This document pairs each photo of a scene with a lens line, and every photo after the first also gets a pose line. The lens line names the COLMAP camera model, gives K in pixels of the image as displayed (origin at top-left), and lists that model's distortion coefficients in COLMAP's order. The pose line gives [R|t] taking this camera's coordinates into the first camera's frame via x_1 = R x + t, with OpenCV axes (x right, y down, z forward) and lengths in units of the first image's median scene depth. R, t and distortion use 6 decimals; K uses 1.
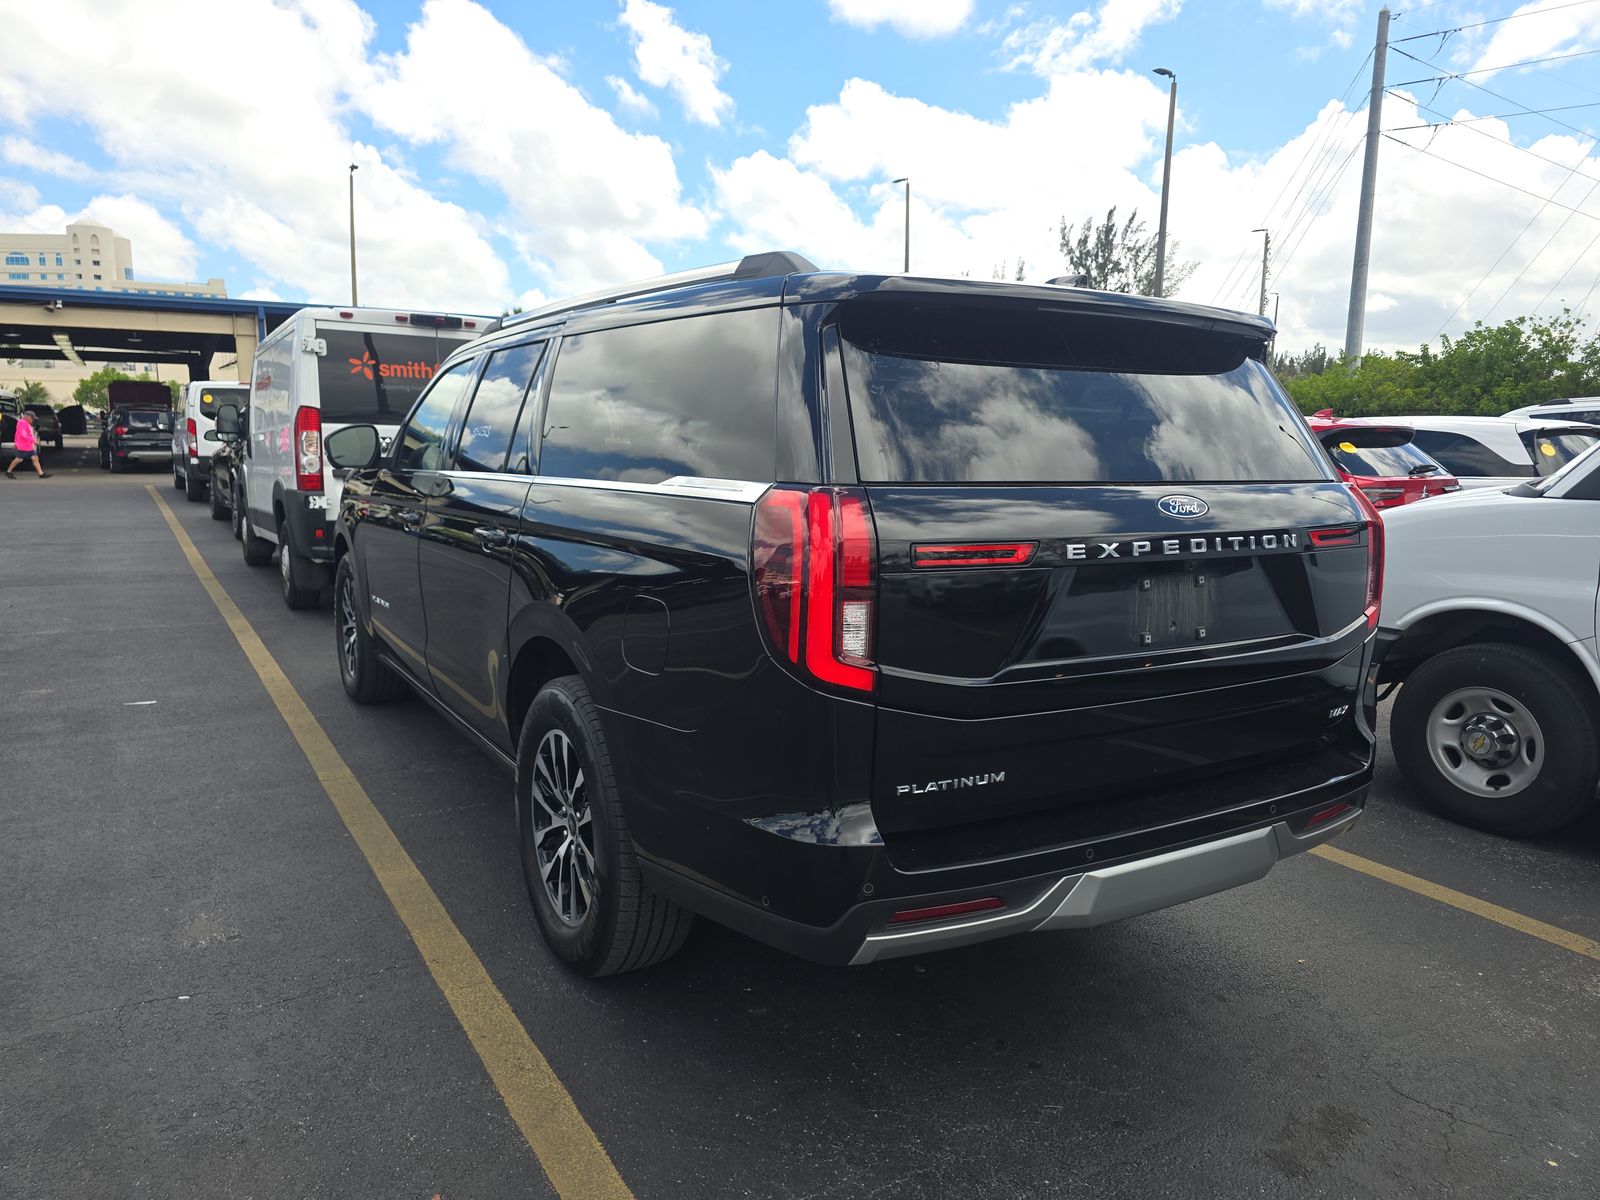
lens RADIAL K [[1110.3, 0, 767.0], [0, 1110.3, 595.9], [0, 0, 1]] dist [0.061495, -0.052699]
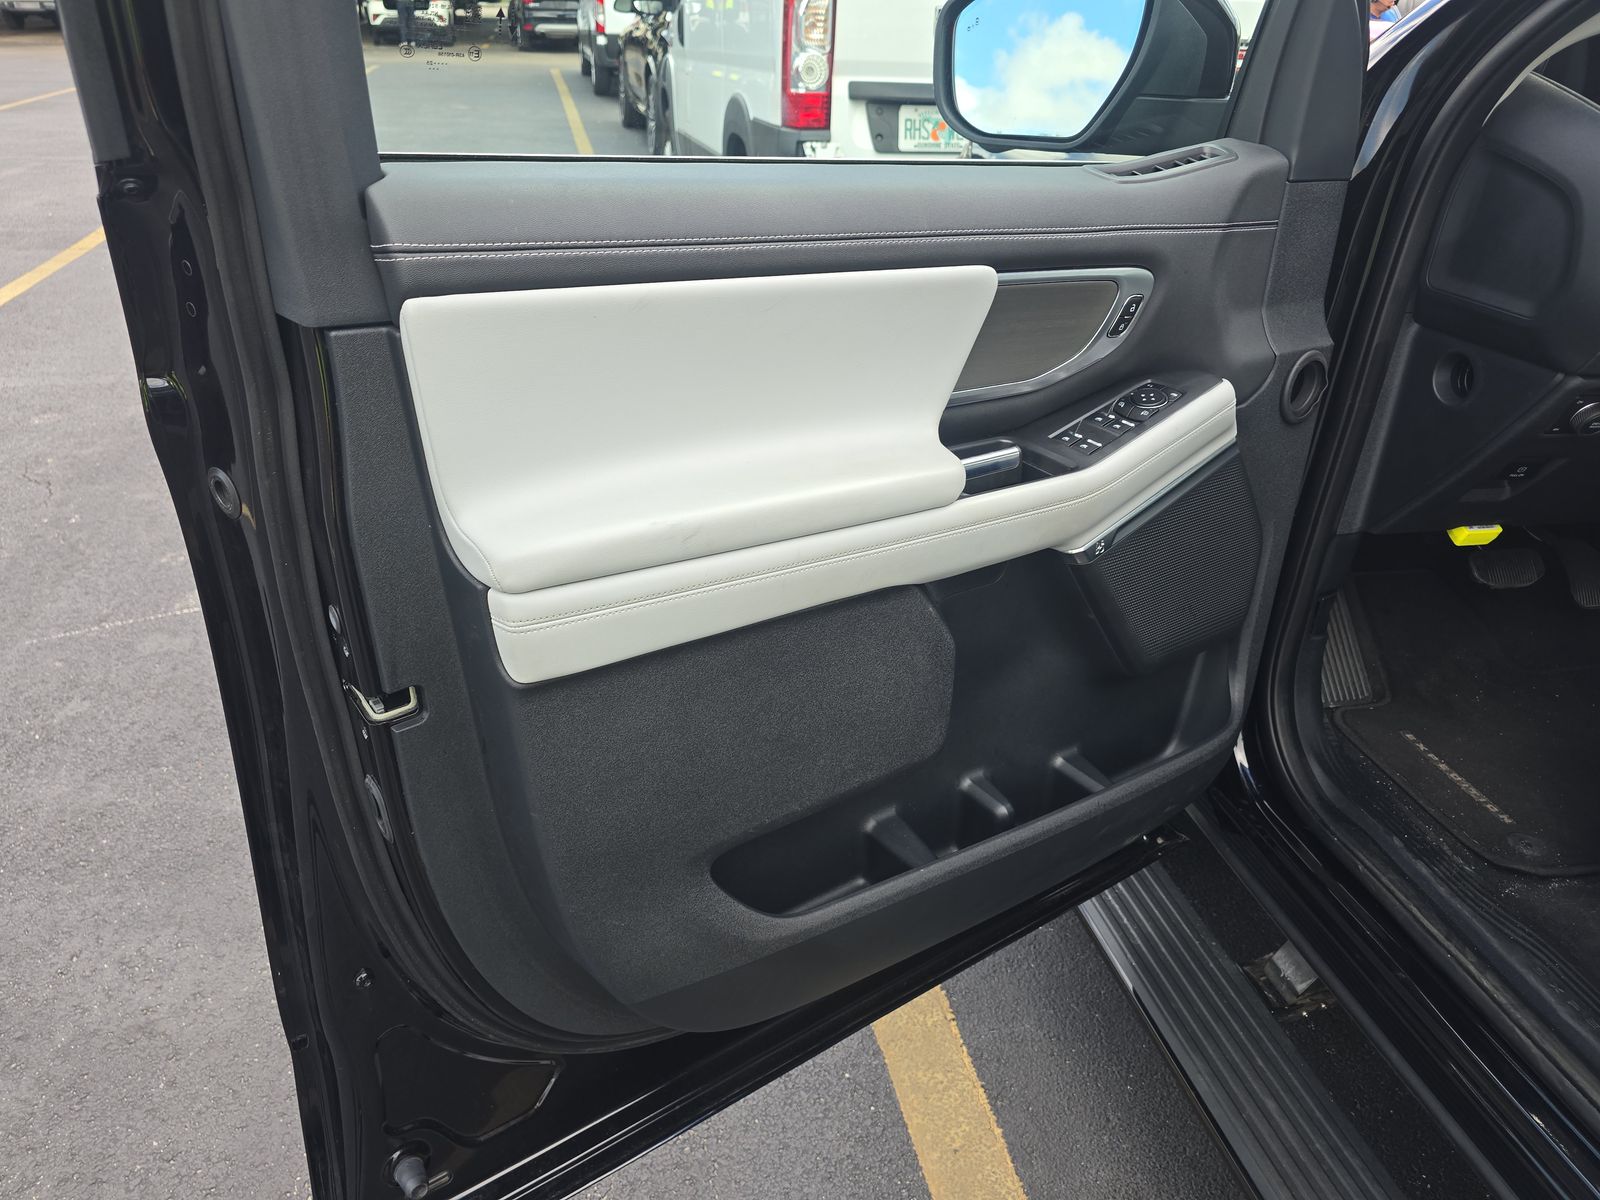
lens RADIAL K [[1110.3, 0, 767.0], [0, 1110.3, 595.9], [0, 0, 1]] dist [0.061495, -0.052699]
pose [[0.943888, 0.159453, -0.289224, -0.100644], [-0.053966, 0.938423, 0.341248, -0.027726], [0.325827, -0.306491, 0.894371, 0.195673]]
